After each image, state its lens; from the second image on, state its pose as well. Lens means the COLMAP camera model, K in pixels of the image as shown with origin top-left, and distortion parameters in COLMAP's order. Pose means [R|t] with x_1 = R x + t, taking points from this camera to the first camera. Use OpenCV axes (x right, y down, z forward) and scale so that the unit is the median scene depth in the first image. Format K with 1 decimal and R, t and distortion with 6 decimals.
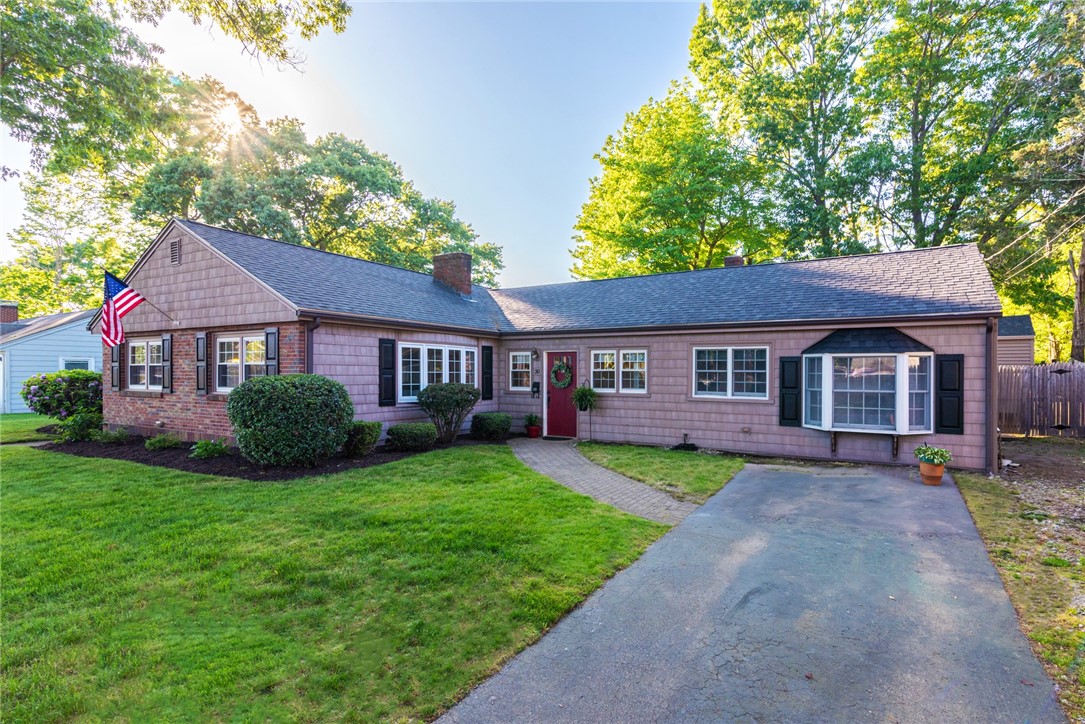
lens RADIAL K [[507.2, 0, 540.7], [0, 507.2, 371.0], [0, 0, 1]] dist [0.000380, -0.000175]
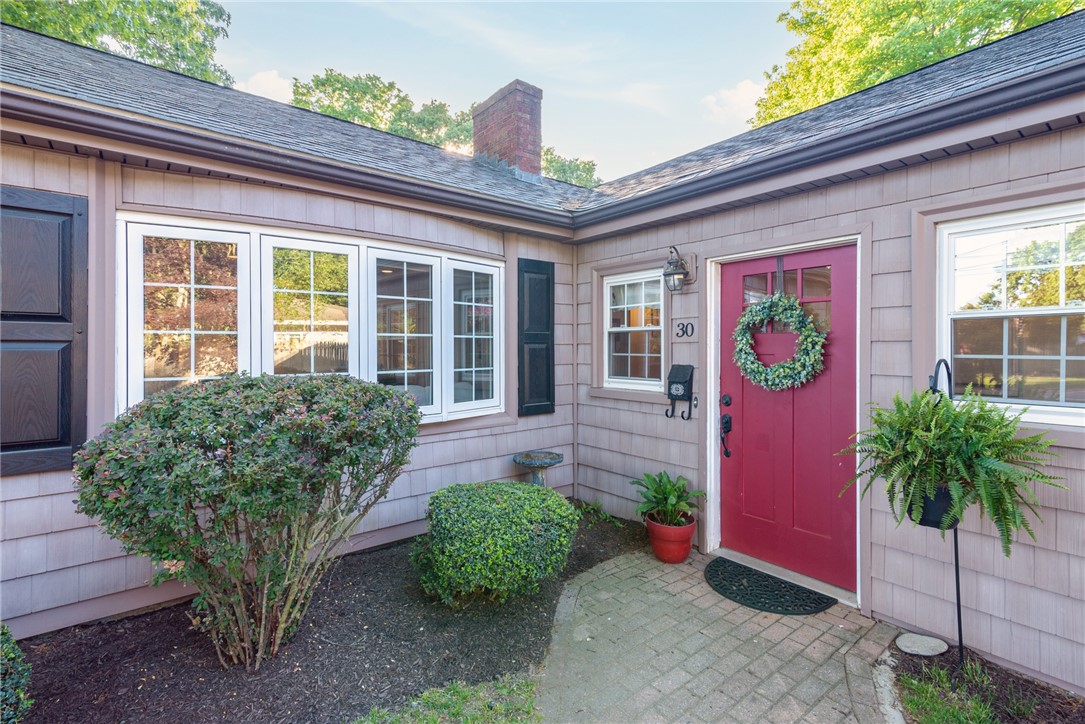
lens RADIAL K [[493.6, 0, 546.9], [0, 493.6, 347.3], [0, 0, 1]] dist [-0.000867, -0.000055]
pose [[0.958314, -0.004283, -0.285683, -0.001783], [0.005389, 0.999981, 0.003084, 0.010161], [0.285665, -0.004495, 0.958319, 0.727350]]
